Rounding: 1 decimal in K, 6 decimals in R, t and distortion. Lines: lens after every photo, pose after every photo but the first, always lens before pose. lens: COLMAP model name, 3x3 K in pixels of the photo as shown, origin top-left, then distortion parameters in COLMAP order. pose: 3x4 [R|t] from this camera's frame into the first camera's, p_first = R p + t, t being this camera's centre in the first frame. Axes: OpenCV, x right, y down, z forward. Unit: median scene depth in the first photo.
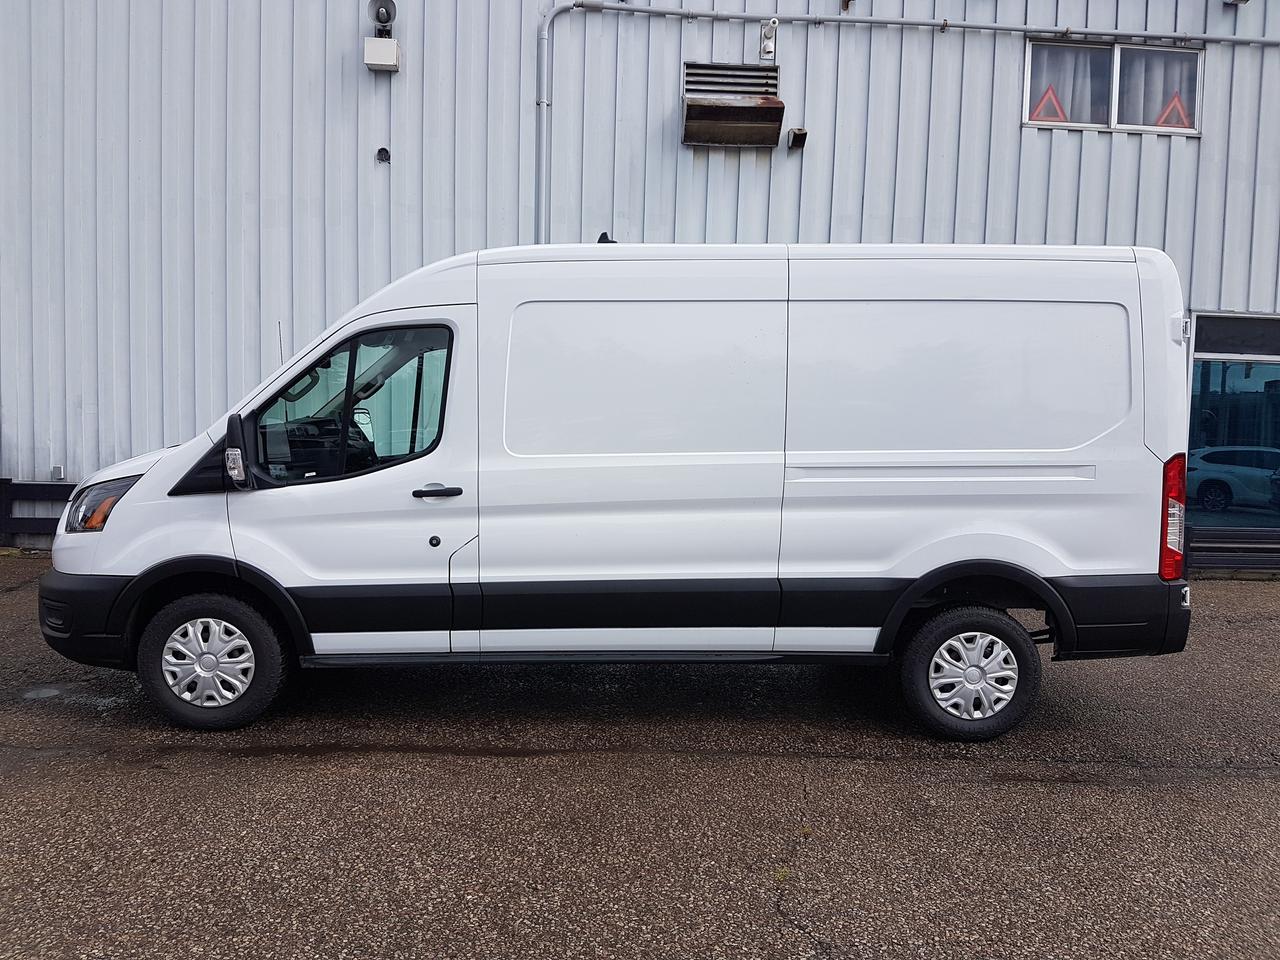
lens RADIAL K [[972.7, 0, 620.6], [0, 972.7, 480.4], [0, 0, 1]] dist [0.235692, -0.376400]
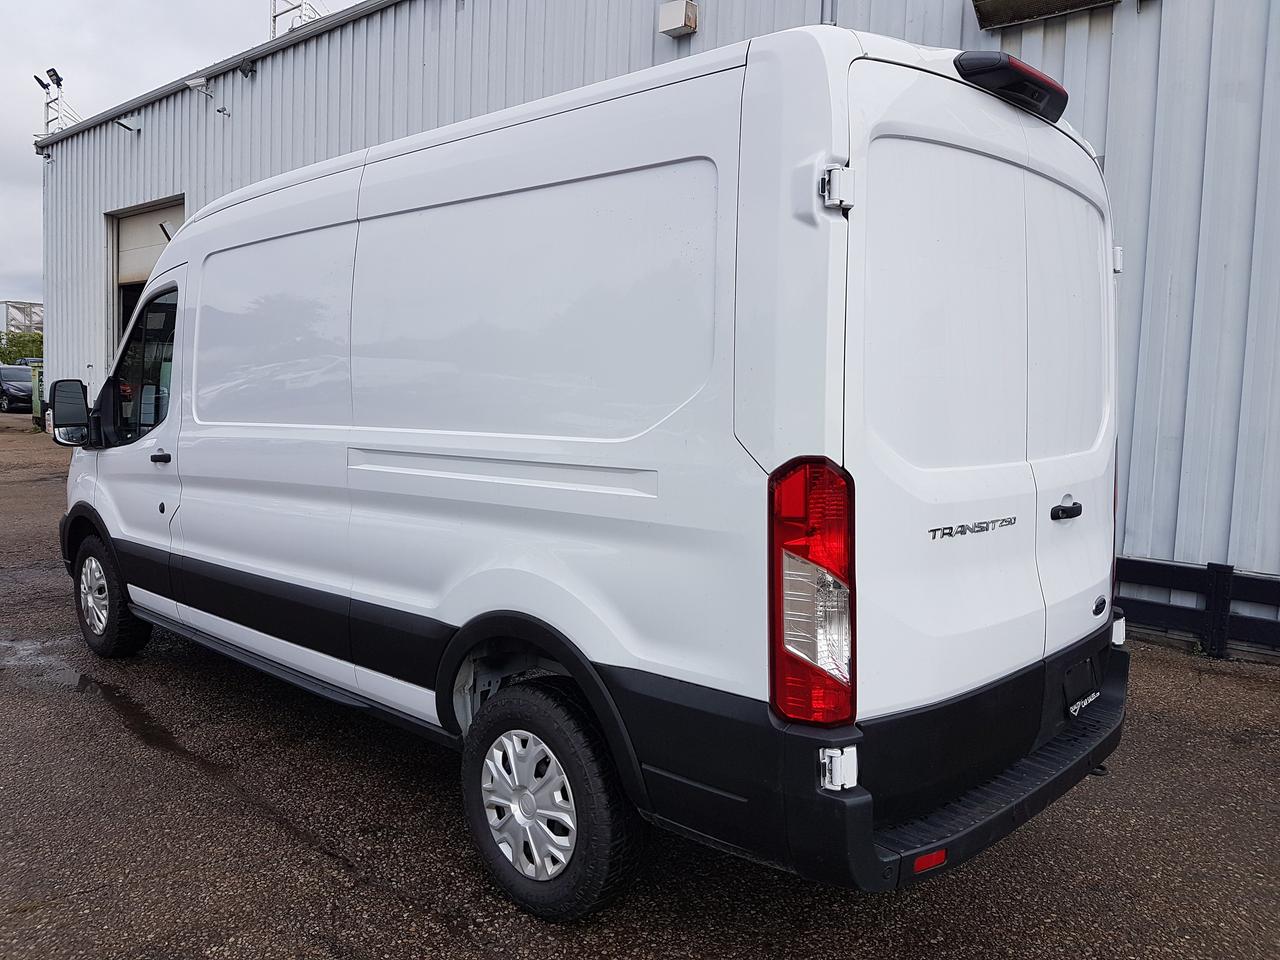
lens RADIAL K [[972.7, 0, 620.6], [0, 972.7, 480.4], [0, 0, 1]] dist [0.235692, -0.376400]
pose [[0.685975, 0.064673, -0.724745, 0.827392], [-0.074318, 0.997061, 0.018630, -0.017743], [0.723820, 0.041082, 0.688765, 0.620622]]
